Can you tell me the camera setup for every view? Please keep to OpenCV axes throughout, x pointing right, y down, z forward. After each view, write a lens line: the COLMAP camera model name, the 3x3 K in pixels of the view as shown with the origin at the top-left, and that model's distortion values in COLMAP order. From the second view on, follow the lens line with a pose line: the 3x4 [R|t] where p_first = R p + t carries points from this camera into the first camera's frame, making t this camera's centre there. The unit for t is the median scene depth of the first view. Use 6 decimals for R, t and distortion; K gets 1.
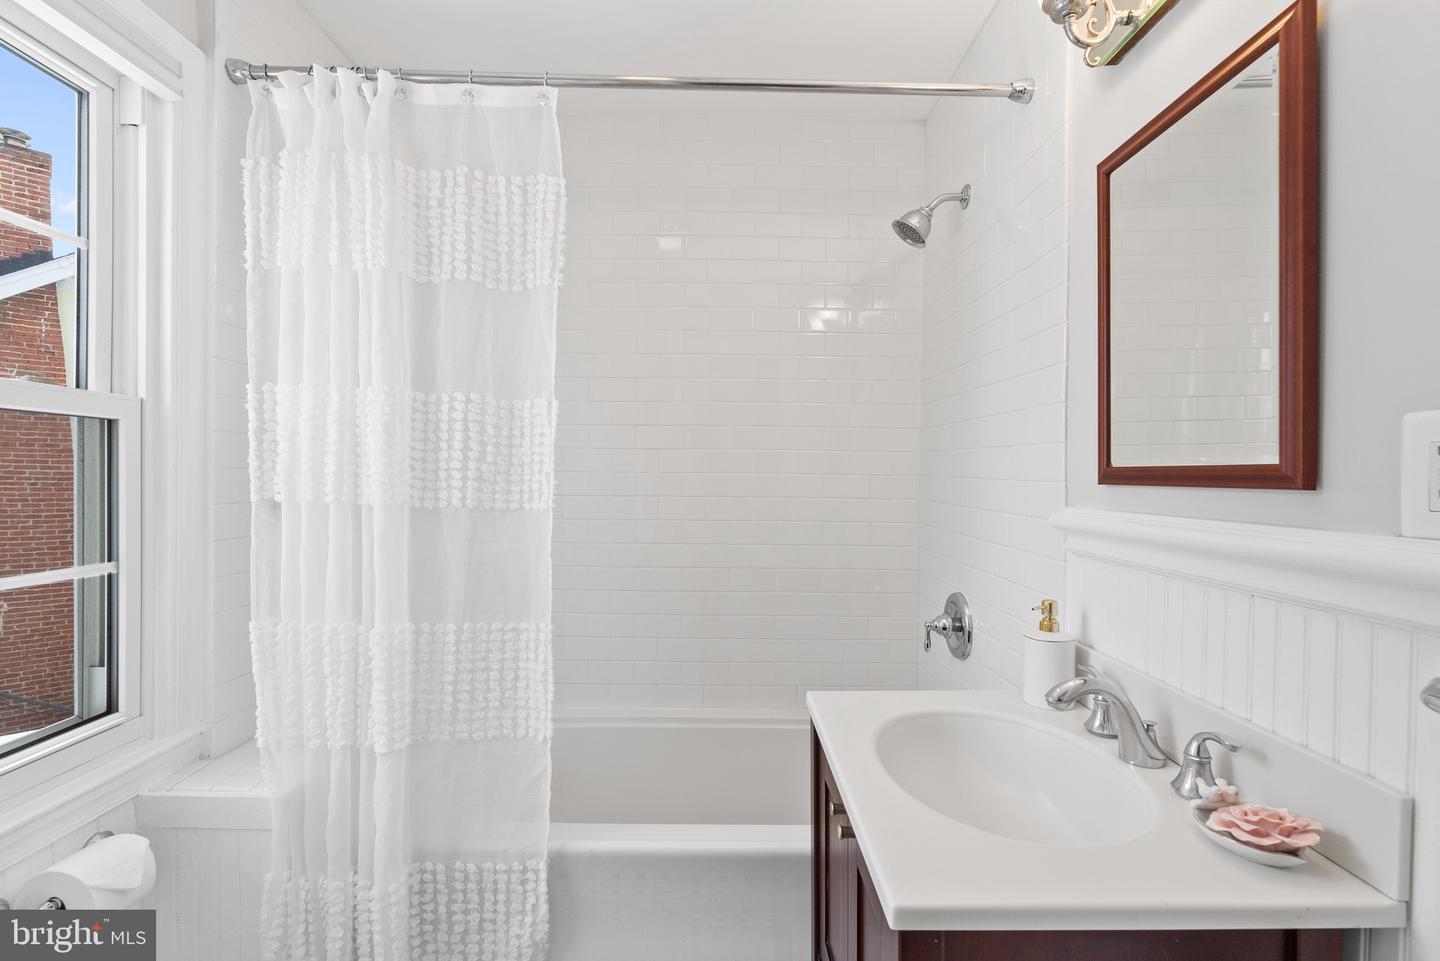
lens RADIAL K [[660.2, 0, 719.6], [0, 660.2, 480.9], [0, 0, 1]] dist [-0.005126, 0.000868]
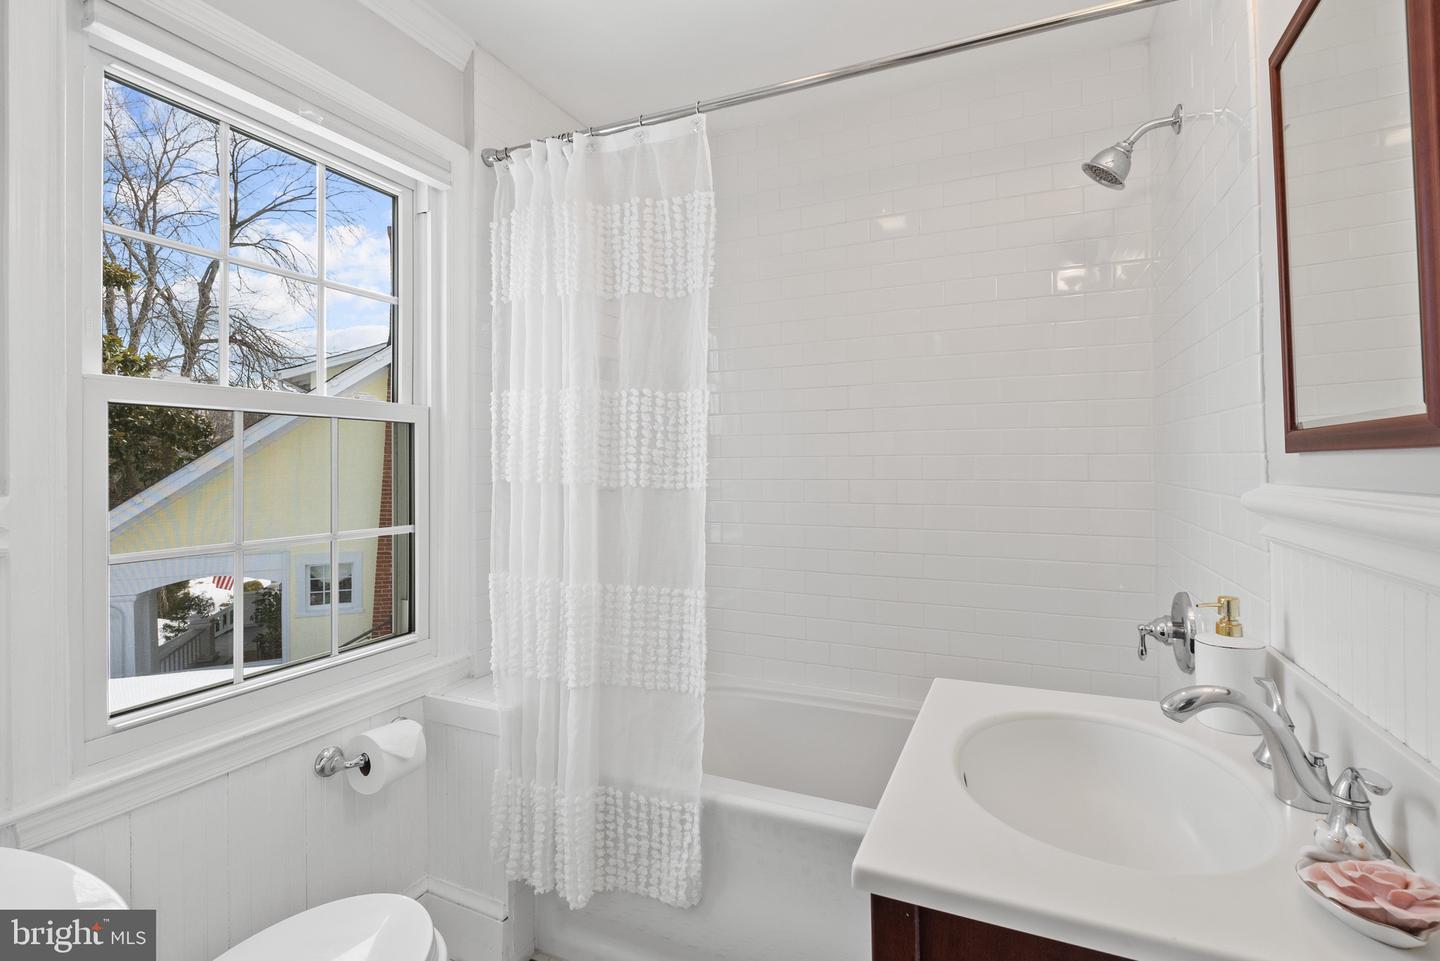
lens RADIAL K [[660.2, 0, 699.1], [0, 660.2, 455.5], [0, 0, 1]] dist [-0.005126, 0.000868]
pose [[0.906020, -0.019868, -0.422768, 0.213217], [0.009736, 0.999612, -0.026112, 0.017386], [0.423123, 0.019542, 0.905861, -0.013674]]
